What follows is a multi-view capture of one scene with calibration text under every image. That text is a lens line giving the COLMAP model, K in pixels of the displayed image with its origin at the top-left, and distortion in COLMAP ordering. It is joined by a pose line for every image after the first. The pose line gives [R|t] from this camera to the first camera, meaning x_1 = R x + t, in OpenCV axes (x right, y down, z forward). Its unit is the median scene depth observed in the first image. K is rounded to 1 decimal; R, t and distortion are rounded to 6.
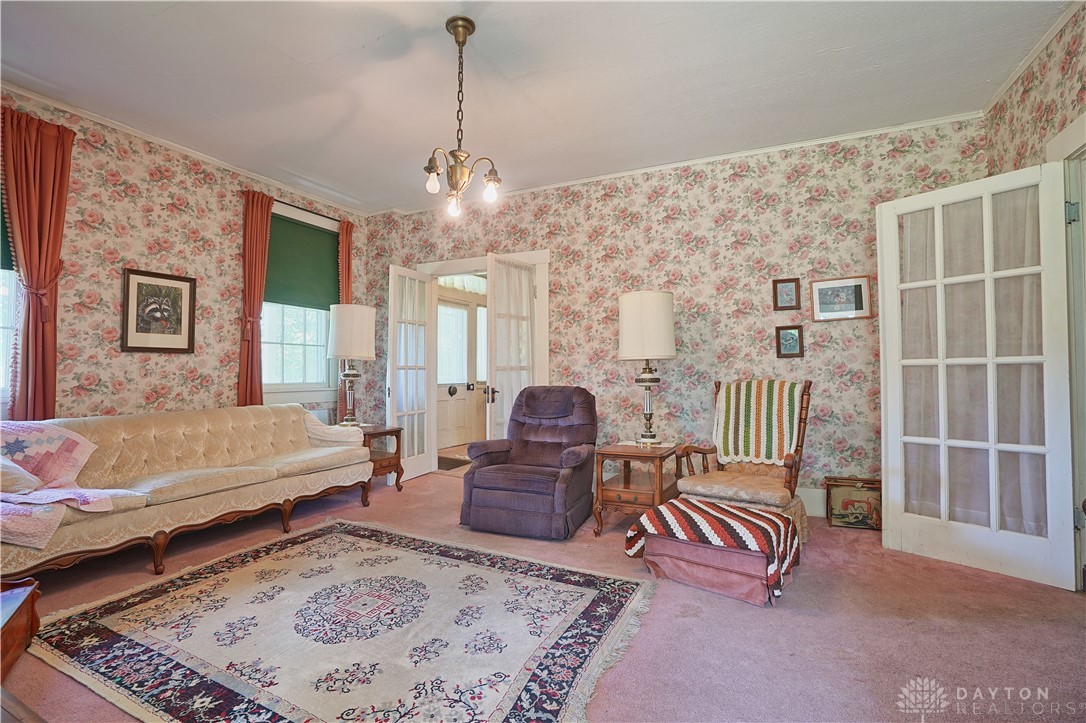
lens RADIAL K [[497.8, 0, 540.4], [0, 497.8, 358.6], [0, 0, 1]] dist [-0.068099, 0.024940]
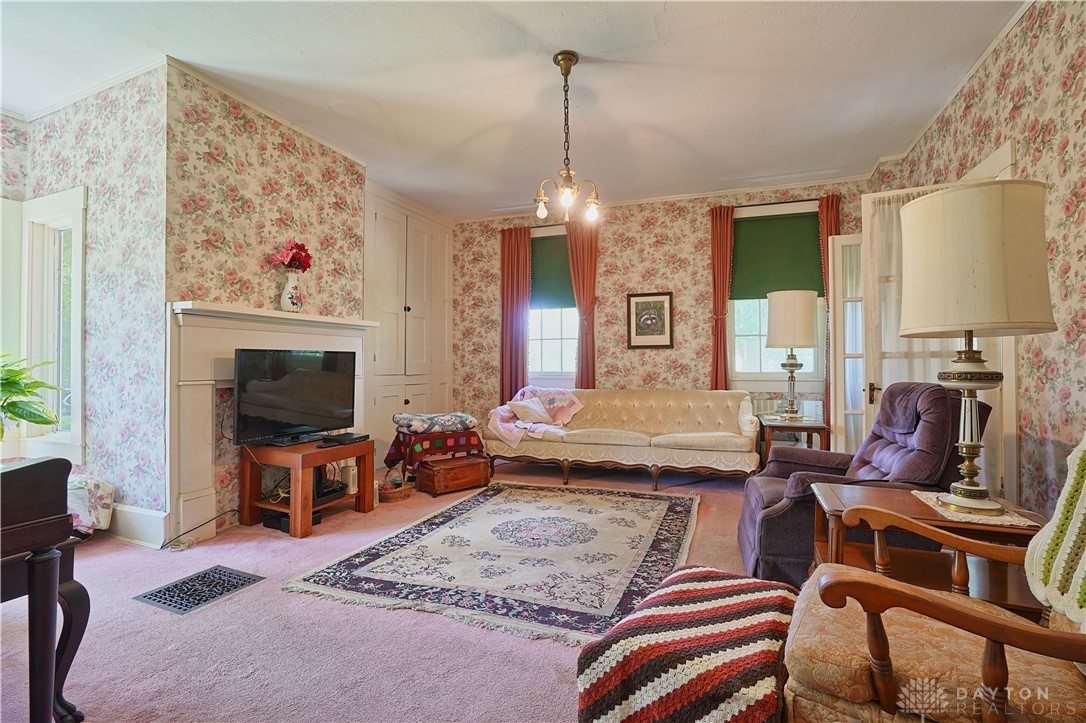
lens RADIAL K [[497.8, 0, 540.4], [0, 497.8, 358.6], [0, 0, 1]] dist [-0.068099, 0.024940]
pose [[0.094912, -0.009247, -0.995443, 0.751264], [0.029638, 0.999540, -0.006459, 0.019547], [0.995044, -0.028890, 0.095142, 0.631890]]
